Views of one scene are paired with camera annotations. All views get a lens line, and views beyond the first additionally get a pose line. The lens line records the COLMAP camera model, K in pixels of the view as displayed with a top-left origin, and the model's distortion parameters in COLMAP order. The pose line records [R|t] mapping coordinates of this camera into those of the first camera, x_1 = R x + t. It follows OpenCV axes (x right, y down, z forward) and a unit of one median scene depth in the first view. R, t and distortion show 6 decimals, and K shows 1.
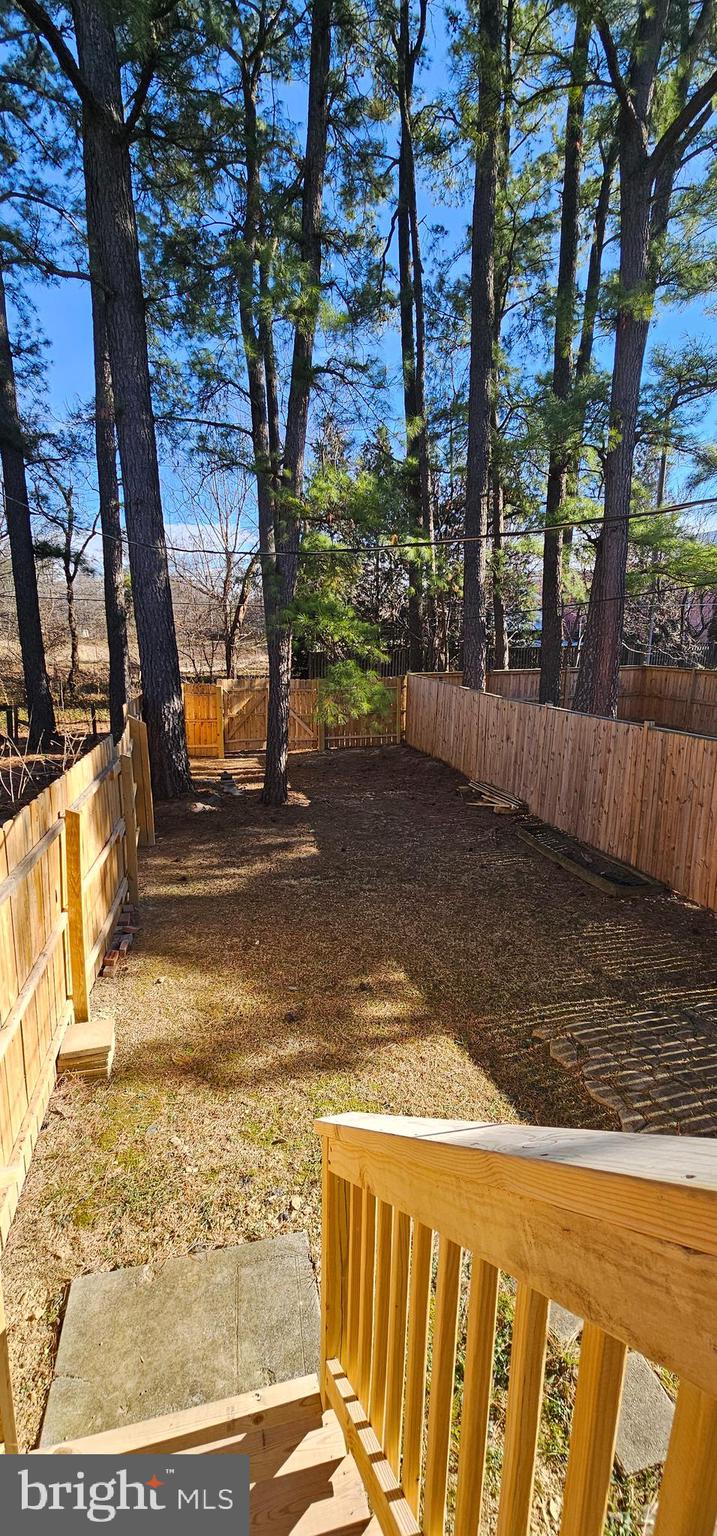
lens RADIAL K [[626.1, 0, 357.4], [0, 626.1, 767.6], [0, 0, 1]] dist [0.003822, 0.000272]
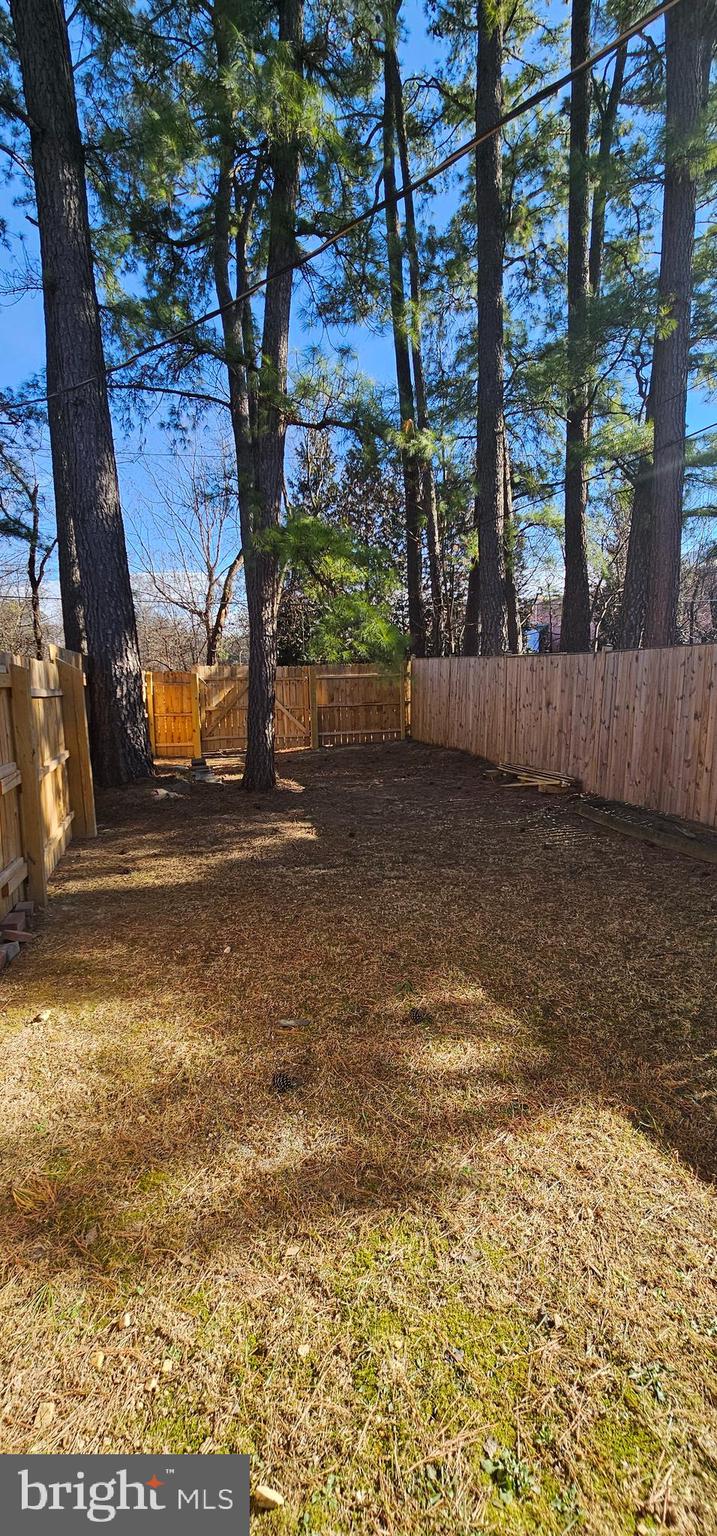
lens RADIAL K [[626.1, 0, 357.8], [0, 626.1, 767.9], [0, 0, 1]] dist [0.003822, 0.000272]
pose [[0.999486, -0.026904, 0.017459, -0.027450], [0.027881, 0.997905, -0.058378, 0.099732], [-0.015851, 0.058835, 0.998142, 0.267110]]
